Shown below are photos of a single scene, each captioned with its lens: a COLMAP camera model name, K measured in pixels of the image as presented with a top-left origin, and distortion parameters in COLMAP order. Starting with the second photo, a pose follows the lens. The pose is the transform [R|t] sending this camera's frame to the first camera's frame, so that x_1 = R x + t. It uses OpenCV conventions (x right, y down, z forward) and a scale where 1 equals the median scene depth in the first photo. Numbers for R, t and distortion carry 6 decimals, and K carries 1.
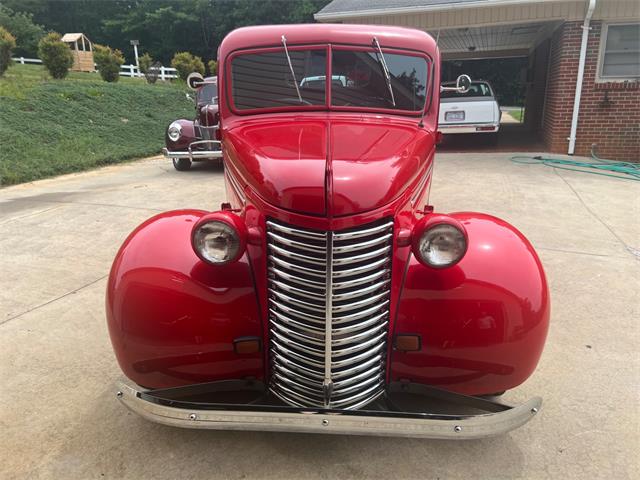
lens RADIAL K [[478.8, 0, 320.0], [0, 478.8, 240.0], [0, 0, 1]] dist [0.051417, -0.067548]
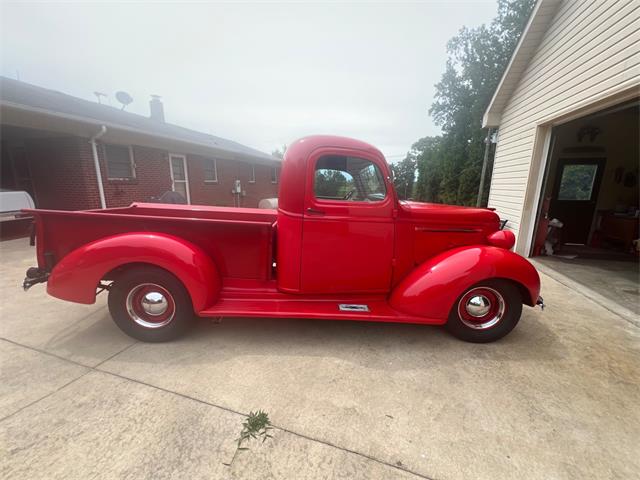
lens RADIAL K [[250.8, 0, 320.0], [0, 250.8, 240.0], [0, 0, 1]] dist [0.000069, -0.000043]
pose [[-0.042399, -0.200272, 0.978823, -0.936315], [0.281004, 0.937765, 0.204043, -0.355932], [-0.958770, 0.283704, 0.016517, 1.189747]]
